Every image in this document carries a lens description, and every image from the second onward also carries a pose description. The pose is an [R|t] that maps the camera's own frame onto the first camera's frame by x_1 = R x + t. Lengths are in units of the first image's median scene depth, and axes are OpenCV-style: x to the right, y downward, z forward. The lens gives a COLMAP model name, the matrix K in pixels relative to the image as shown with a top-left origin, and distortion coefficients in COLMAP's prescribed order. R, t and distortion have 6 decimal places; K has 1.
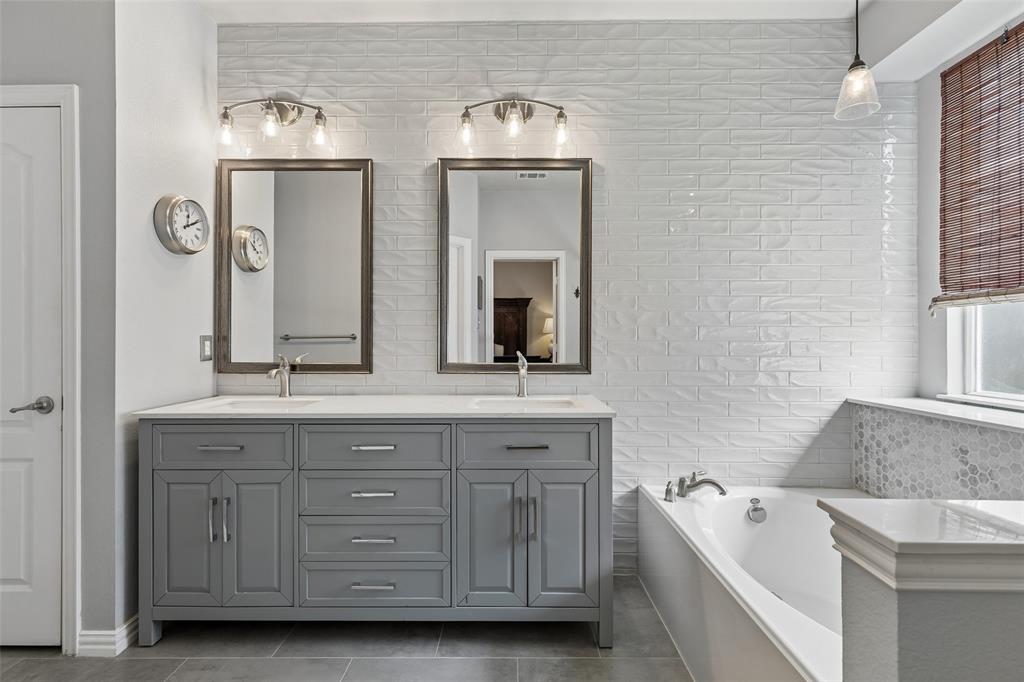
lens RADIAL K [[458.6, 0, 512.0], [0, 458.6, 341.0], [0, 0, 1]] dist [0.004341, 0.000282]
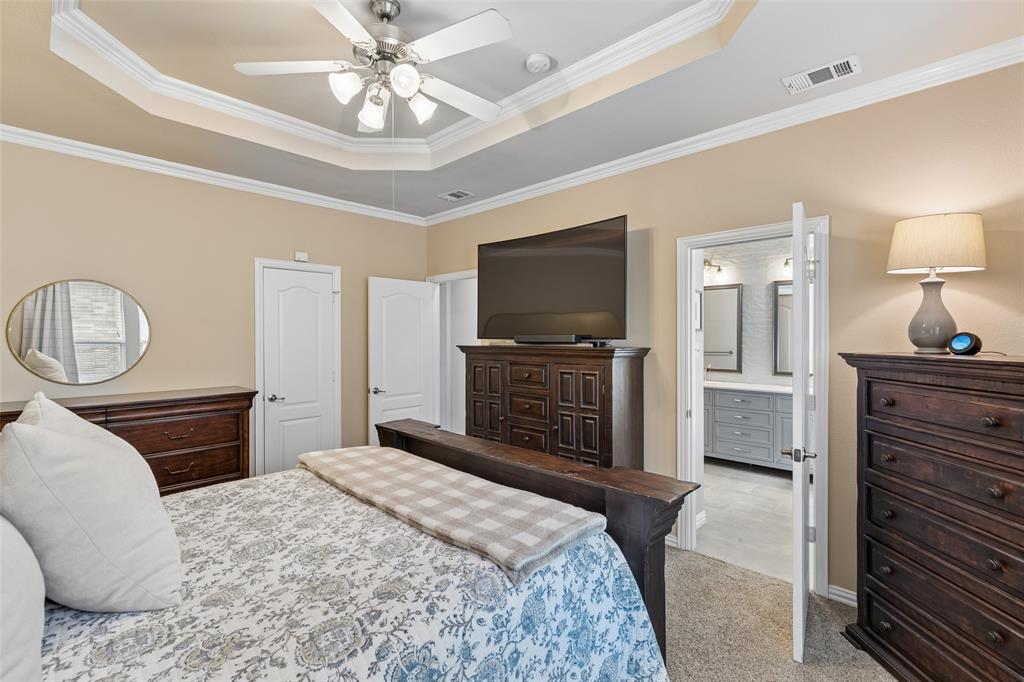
lens RADIAL K [[458.6, 0, 512.0], [0, 458.6, 341.0], [0, 0, 1]] dist [0.004341, 0.000282]
pose [[0.724835, 0.004761, -0.688906, 0.468966], [0.001580, 0.999962, 0.008574, -0.122428], [0.688920, -0.007303, 0.724800, -1.540126]]
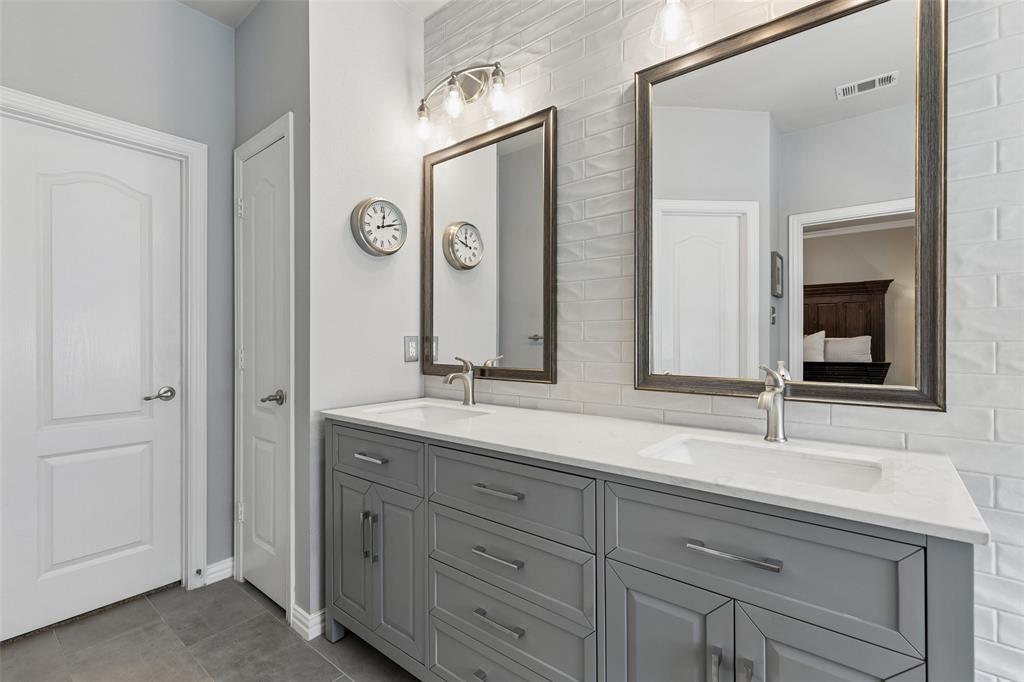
lens RADIAL K [[458.6, 0, 512.0], [0, 458.6, 341.0], [0, 0, 1]] dist [0.004341, 0.000282]
pose [[0.778170, -0.001003, -0.628053, 0.123830], [0.000642, 0.999999, -0.000800, -0.000696], [0.628054, 0.000219, 0.778170, 0.354866]]
